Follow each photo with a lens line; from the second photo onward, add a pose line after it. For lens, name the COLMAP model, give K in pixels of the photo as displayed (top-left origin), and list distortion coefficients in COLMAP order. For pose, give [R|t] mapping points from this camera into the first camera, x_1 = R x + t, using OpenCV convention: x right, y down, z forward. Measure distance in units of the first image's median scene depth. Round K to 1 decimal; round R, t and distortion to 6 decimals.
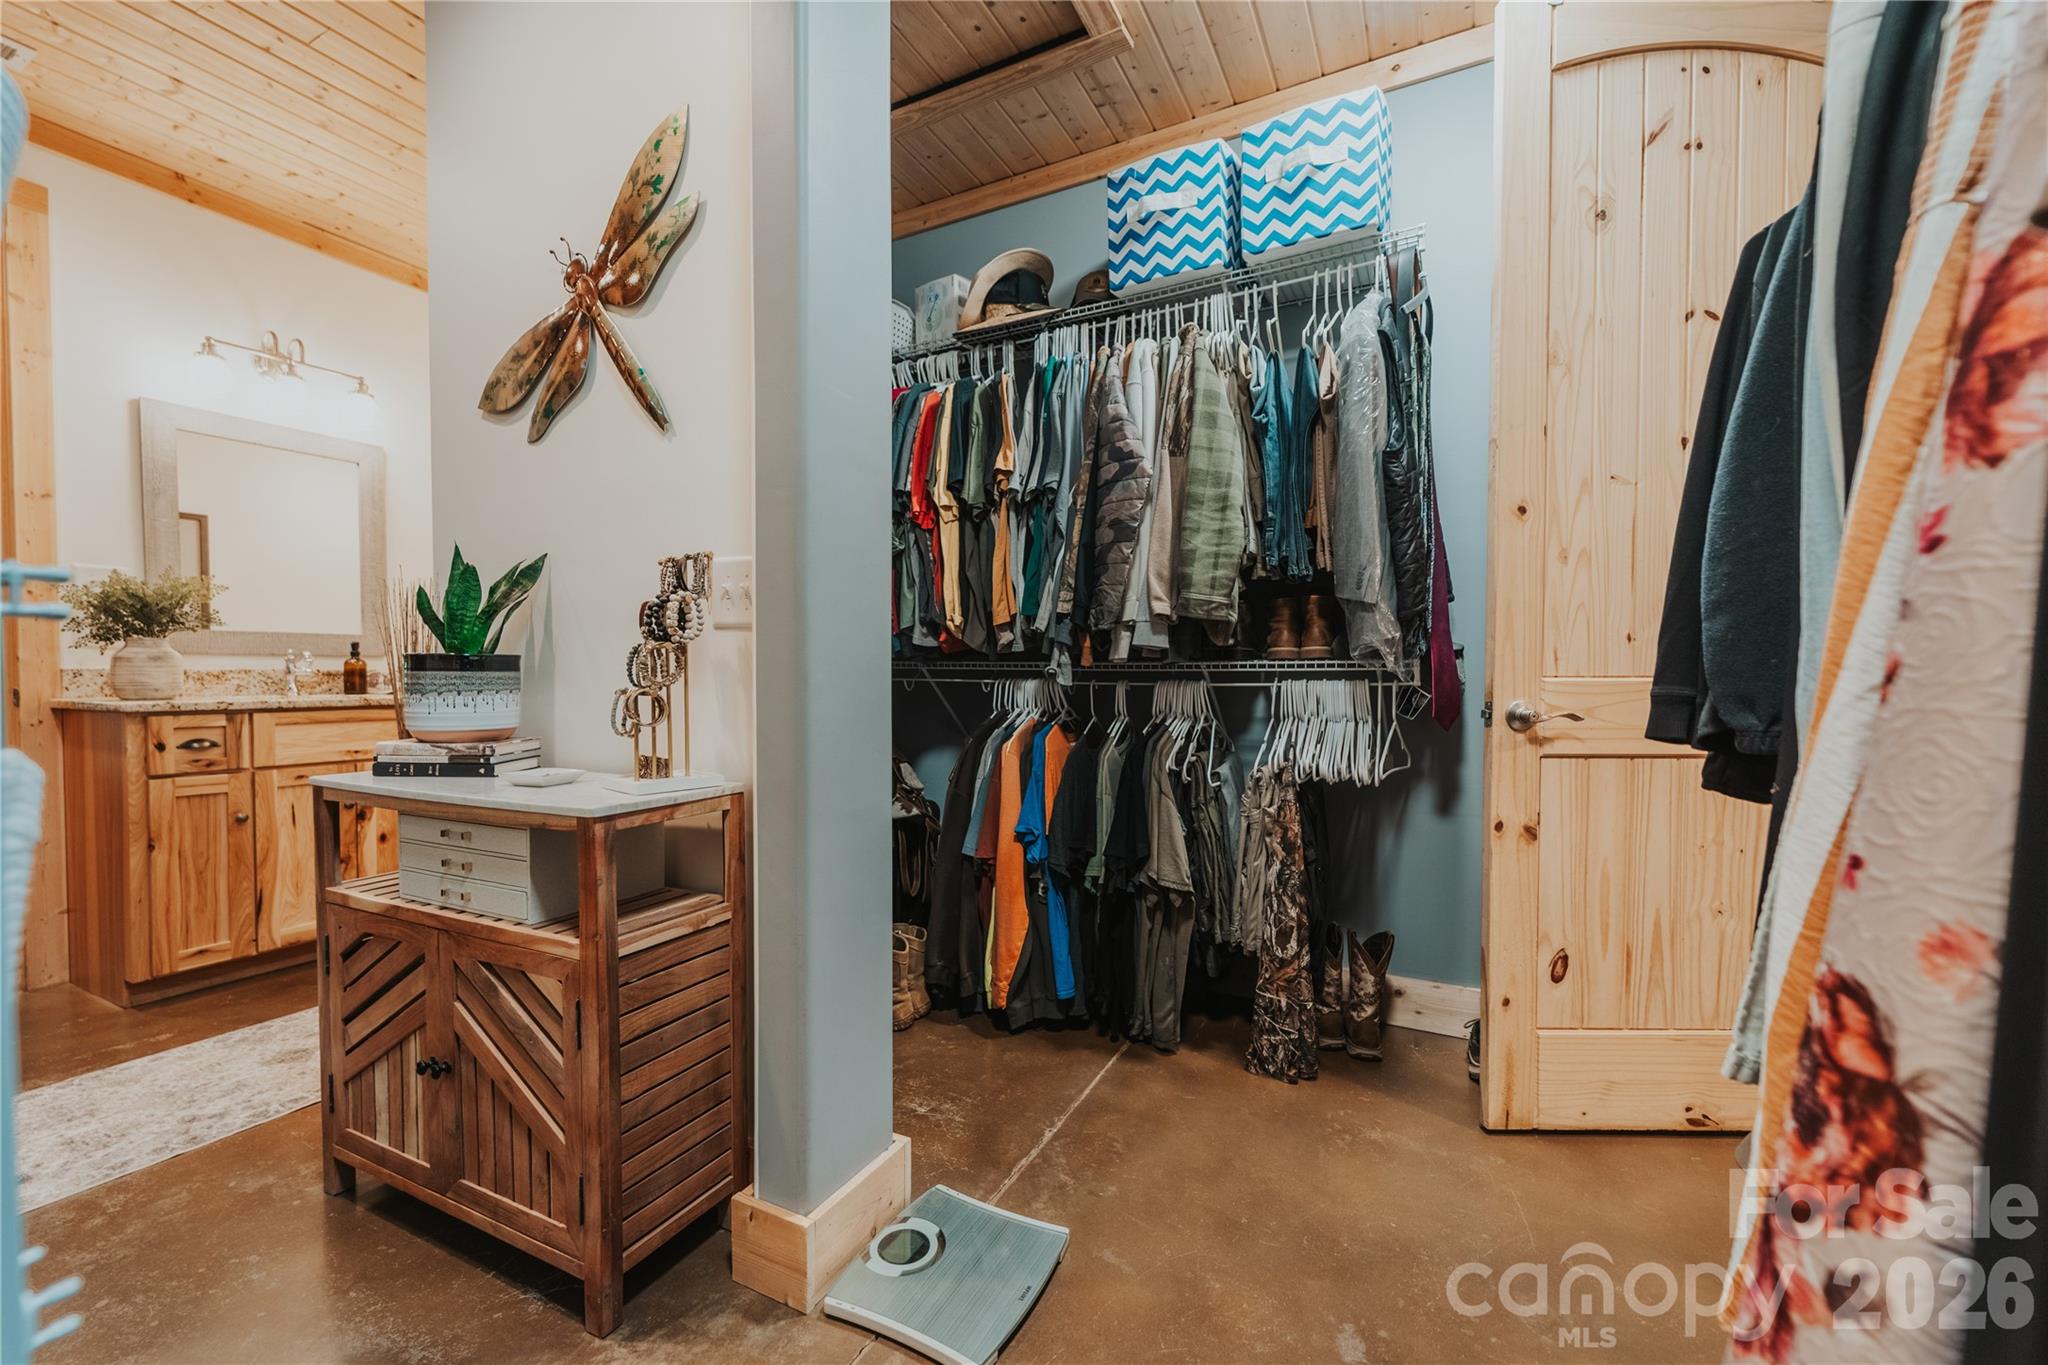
lens RADIAL K [[825.4, 0, 1015.7], [0, 825.4, 692.2], [0, 0, 1]] dist [0.001284, -0.000444]
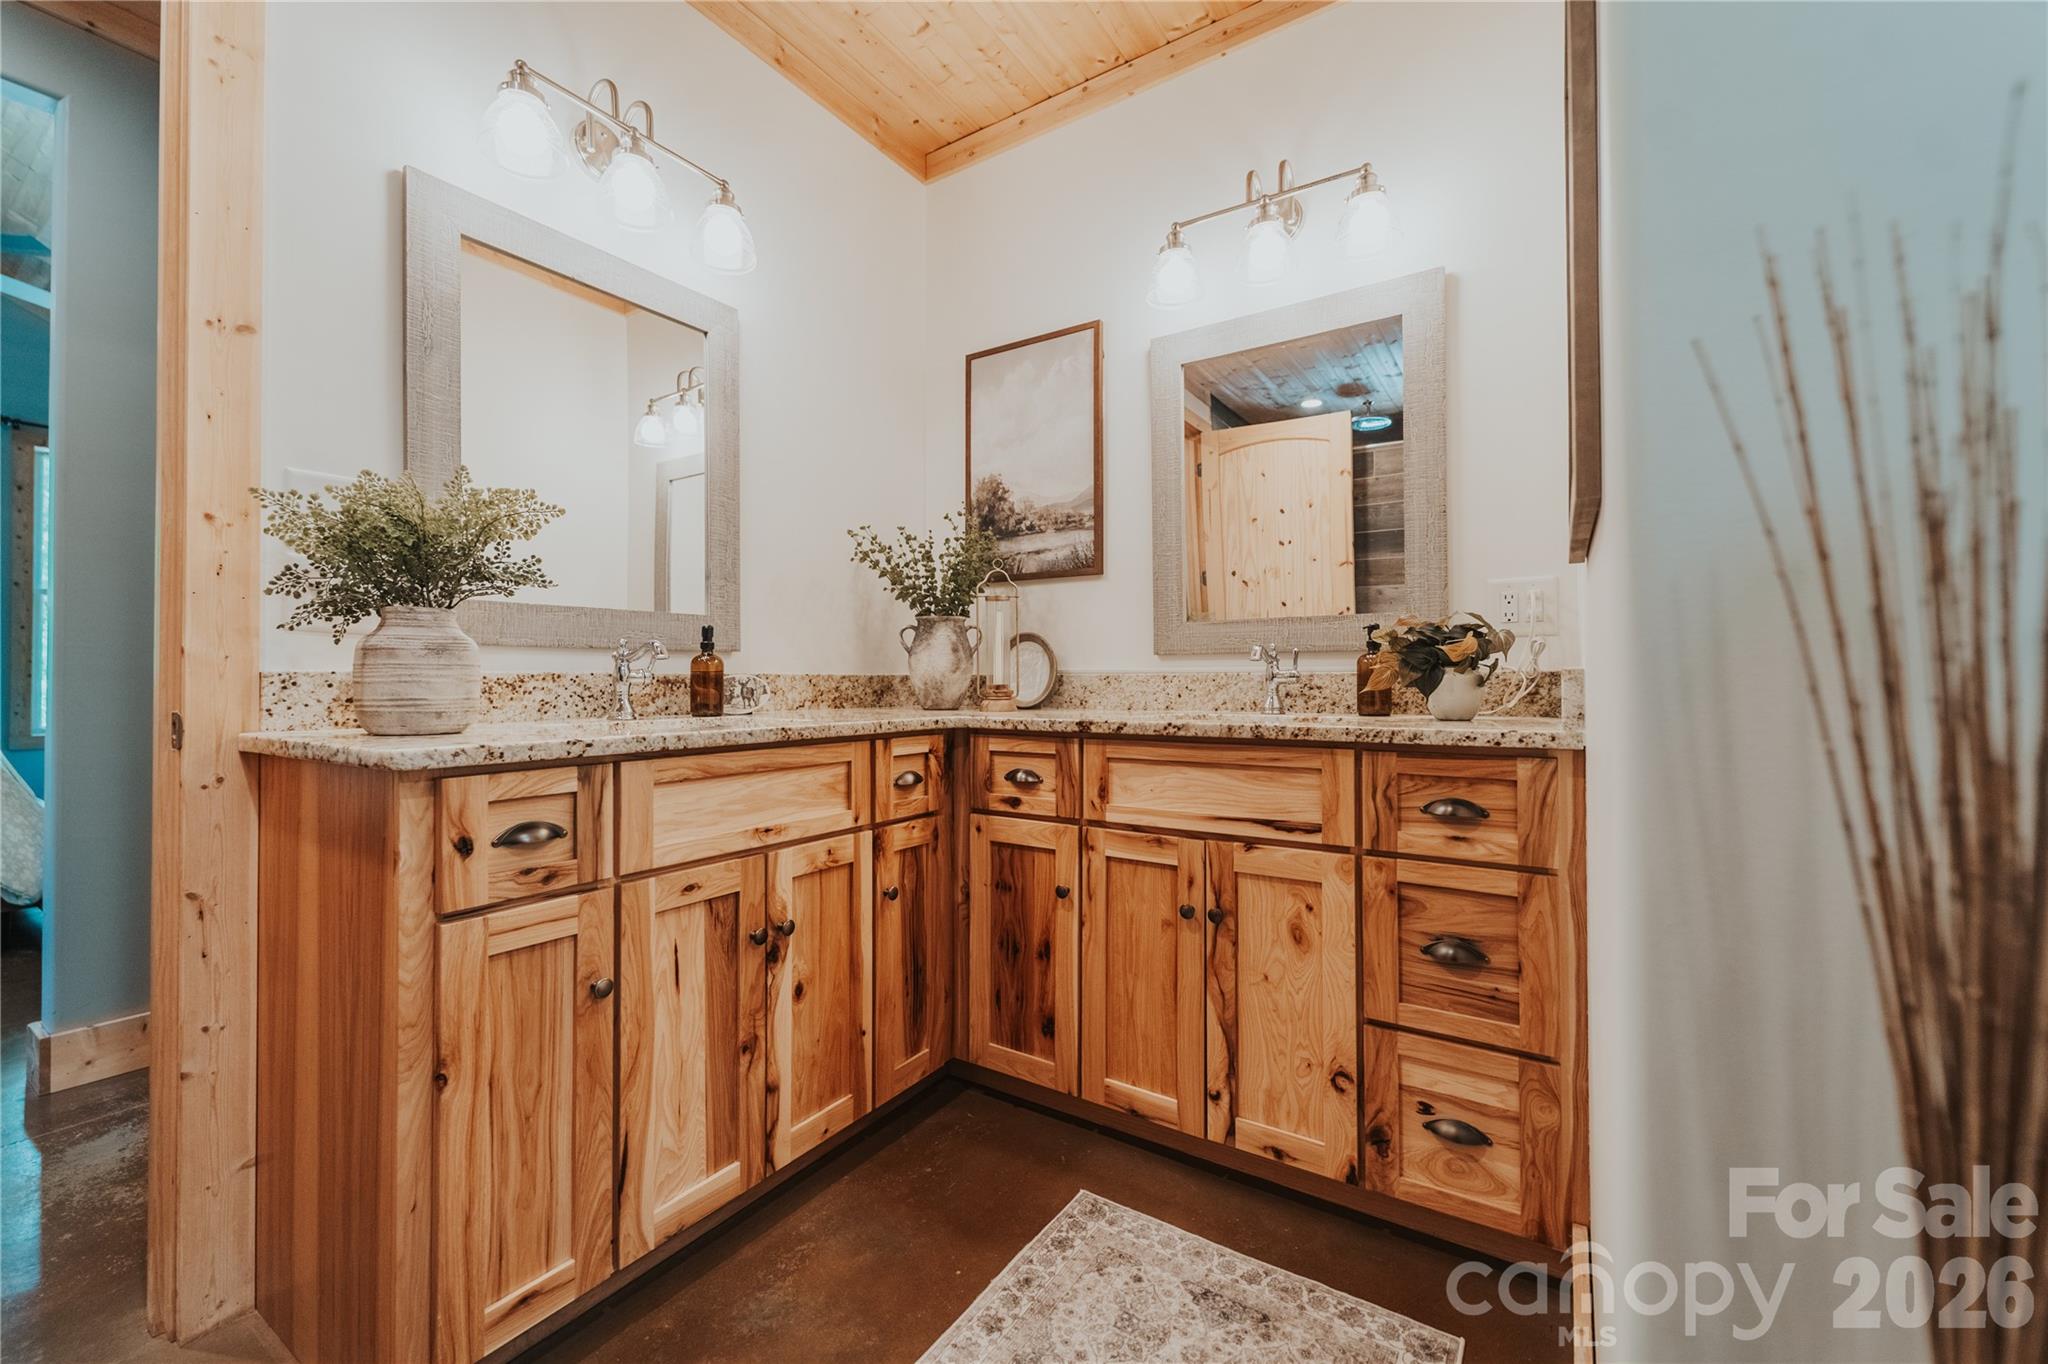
lens RADIAL K [[834.0, 0, 1026.2], [0, 834.0, 666.2], [0, 0, 1]] dist [0.001543, -0.000438]
pose [[0.995171, -0.008361, -0.097801, -0.651895], [0.004541, 0.999221, -0.039213, -0.010322], [0.098053, 0.038580, 0.994433, 0.548704]]
